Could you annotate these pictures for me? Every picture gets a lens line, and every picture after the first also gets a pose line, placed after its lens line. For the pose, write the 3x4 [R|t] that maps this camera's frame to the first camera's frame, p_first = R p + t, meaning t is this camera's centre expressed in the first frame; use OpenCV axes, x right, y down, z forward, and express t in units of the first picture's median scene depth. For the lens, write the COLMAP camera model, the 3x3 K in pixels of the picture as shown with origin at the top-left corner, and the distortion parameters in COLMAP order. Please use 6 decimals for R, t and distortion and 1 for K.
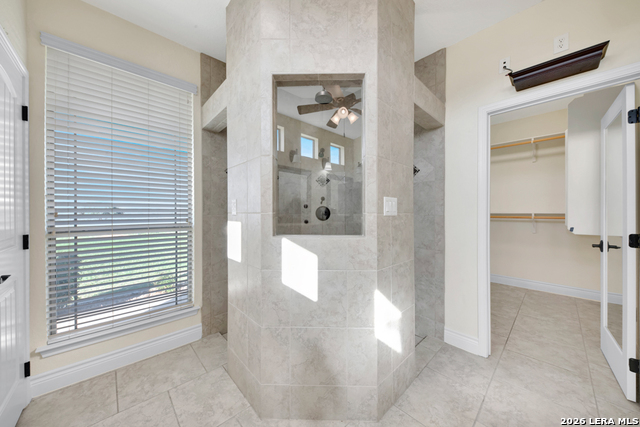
lens RADIAL K [[222.8, 0, 320.1], [0, 222.8, 212.4], [0, 0, 1]] dist [0.012930, 0.000054]
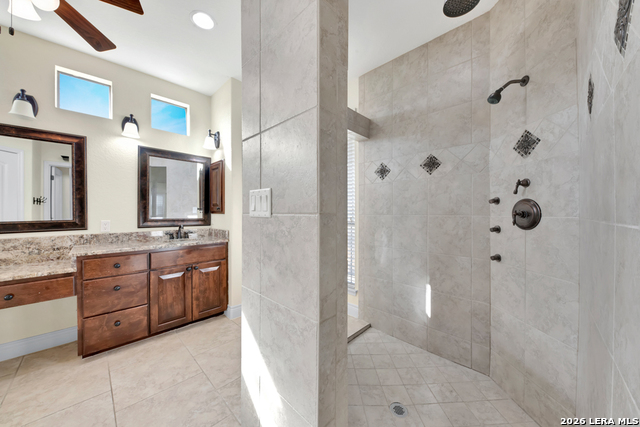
lens RADIAL K [[222.8, 0, 320.1], [0, 222.8, 212.7], [0, 0, 1]] dist [0.012930, 0.000054]
pose [[0.032305, 0.004119, -0.999470, 0.635921], [-0.002433, 0.999989, 0.004042, -0.000580], [0.999475, 0.002301, 0.032314, 0.756563]]
